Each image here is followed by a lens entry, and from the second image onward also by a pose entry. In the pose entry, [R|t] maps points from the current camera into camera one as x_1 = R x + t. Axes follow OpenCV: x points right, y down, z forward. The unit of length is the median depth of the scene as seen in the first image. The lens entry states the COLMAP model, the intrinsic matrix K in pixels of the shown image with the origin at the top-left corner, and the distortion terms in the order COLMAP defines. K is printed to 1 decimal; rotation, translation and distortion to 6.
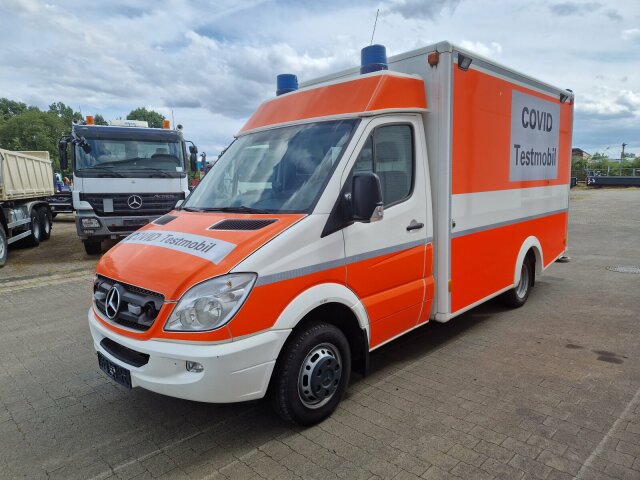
lens RADIAL K [[431.7, 0, 320.9], [0, 431.7, 245.9], [0, 0, 1]] dist [0.028003, -0.008246]
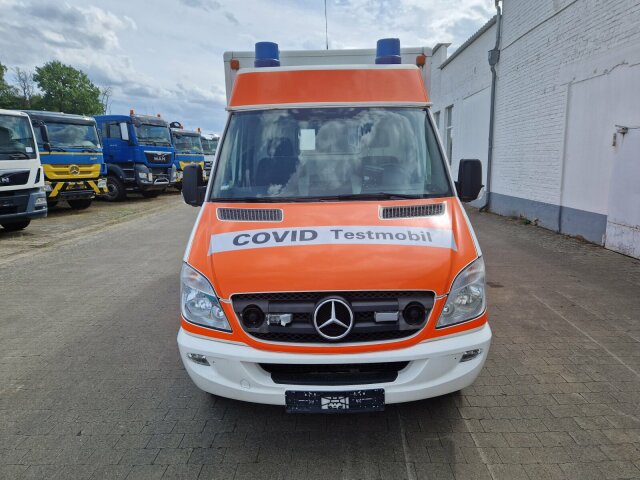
lens RADIAL K [[431.7, 0, 322.5], [0, 431.7, 237.9], [0, 0, 1]] dist [0.028003, -0.008246]
pose [[0.728775, -0.115192, 0.674994, -1.038295], [0.095648, 0.993210, 0.066230, -0.075644], [-0.678040, 0.016295, 0.734844, 0.434003]]
